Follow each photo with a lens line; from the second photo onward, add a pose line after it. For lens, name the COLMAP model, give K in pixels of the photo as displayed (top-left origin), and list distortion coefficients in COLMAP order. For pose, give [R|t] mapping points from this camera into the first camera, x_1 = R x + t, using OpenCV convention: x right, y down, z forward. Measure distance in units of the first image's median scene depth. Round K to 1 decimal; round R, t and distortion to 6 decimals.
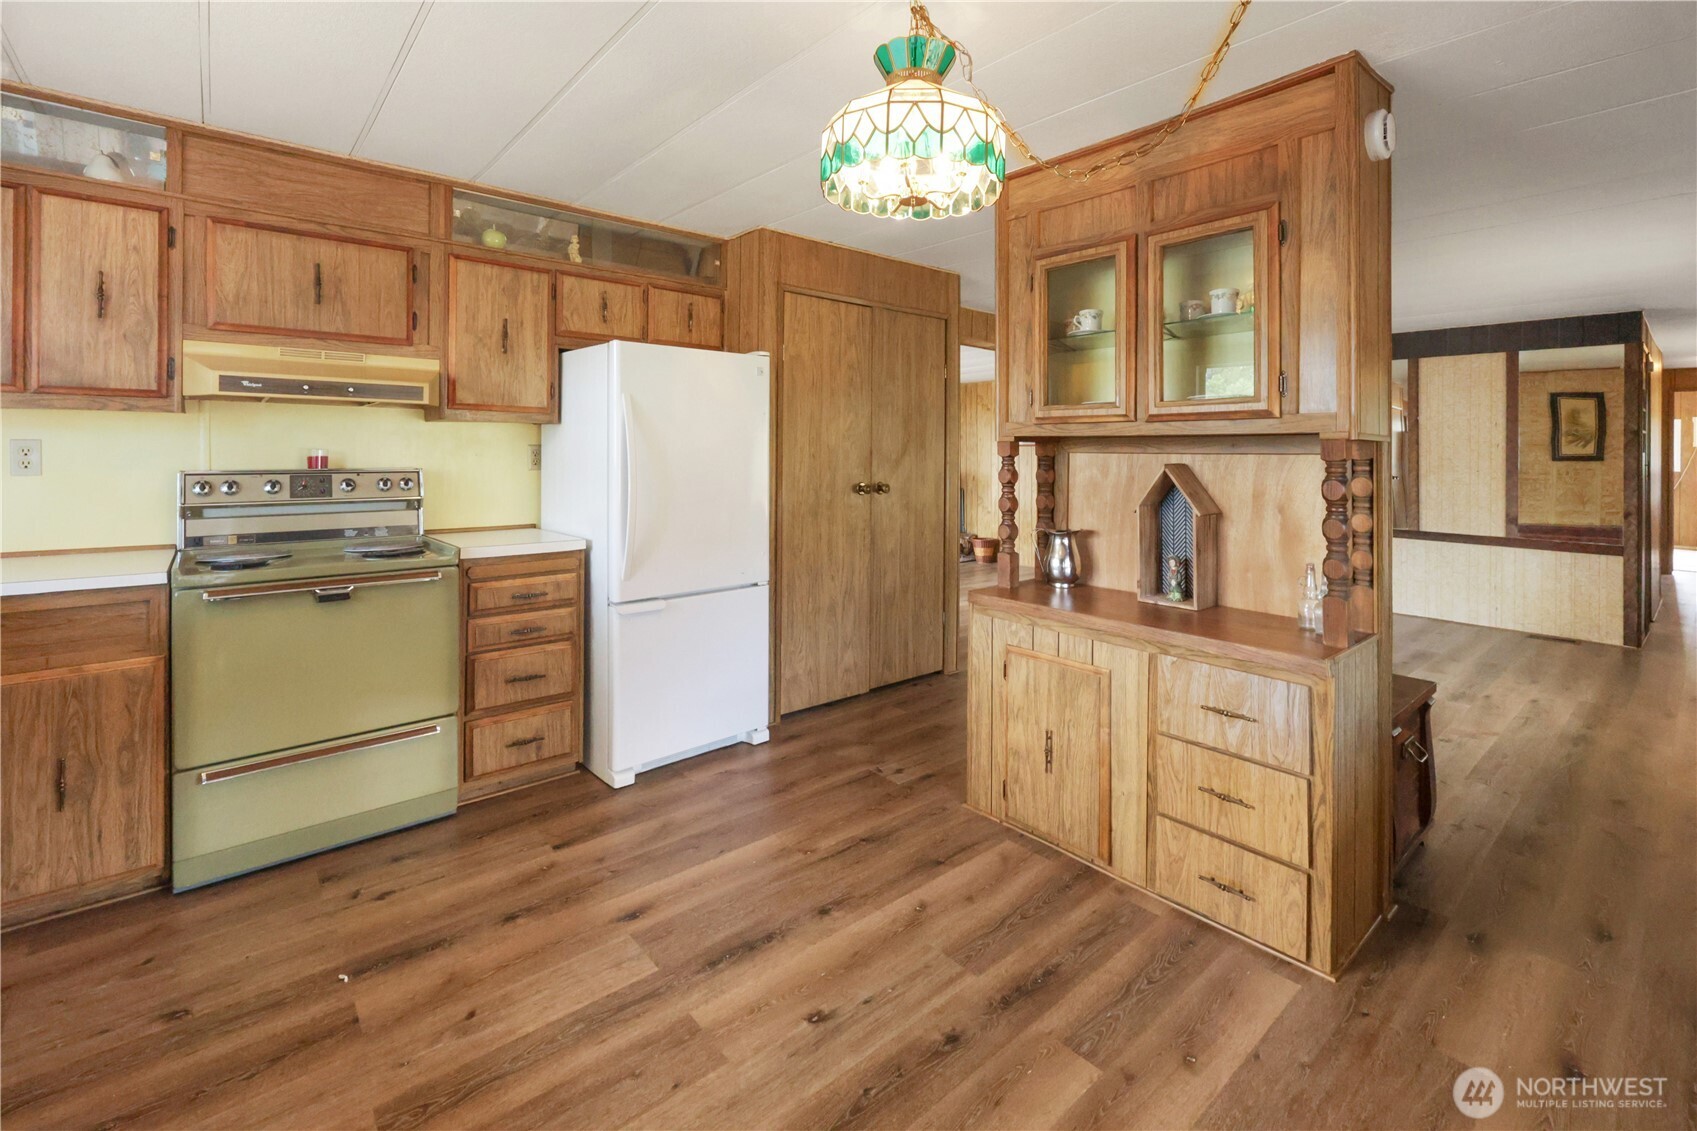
lens RADIAL K [[782.0, 0, 822.3], [0, 782.0, 447.2], [0, 0, 1]] dist [0.000163, 0.000064]
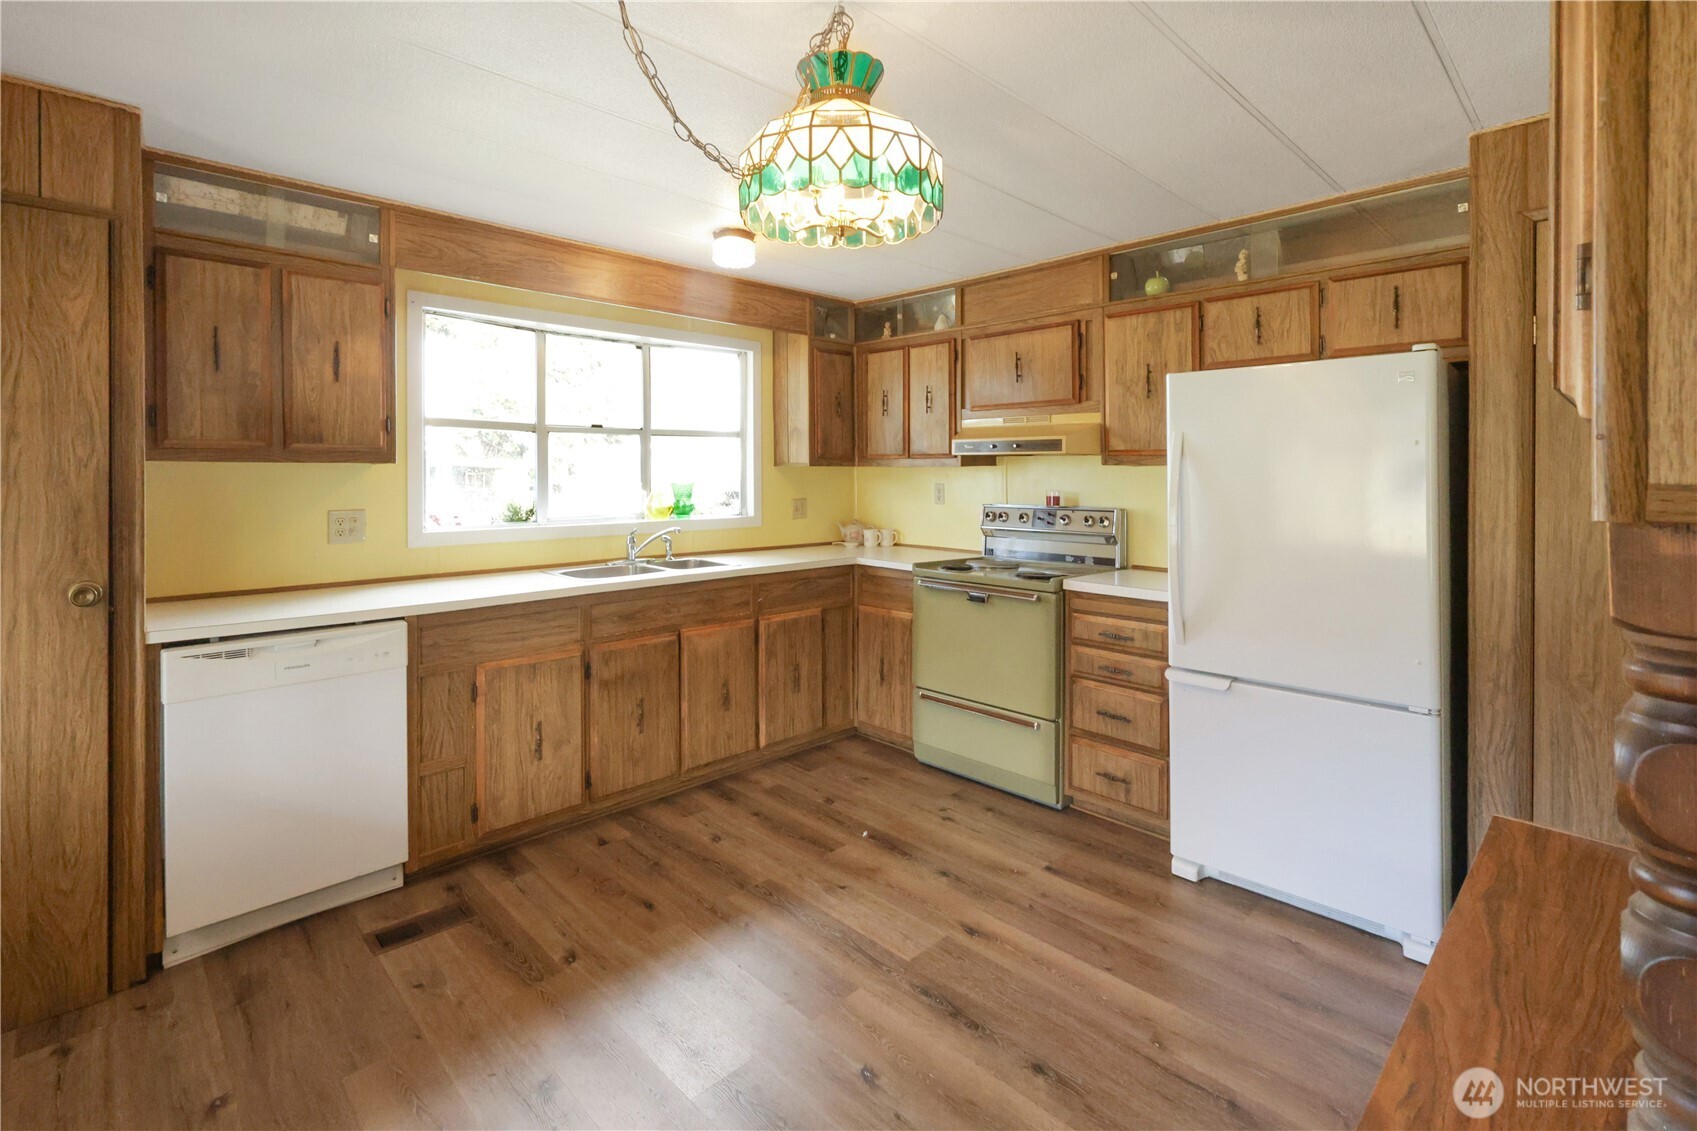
lens RADIAL K [[799.1, 0, 852.9], [0, 799.1, 479.6], [0, 0, 1]] dist [-0.001814, 0.000319]
pose [[0.045119, -0.000726, -0.998981, 0.668826], [-0.000849, 0.999999, -0.000765, -0.014763], [0.998981, 0.000882, 0.045118, 0.624397]]
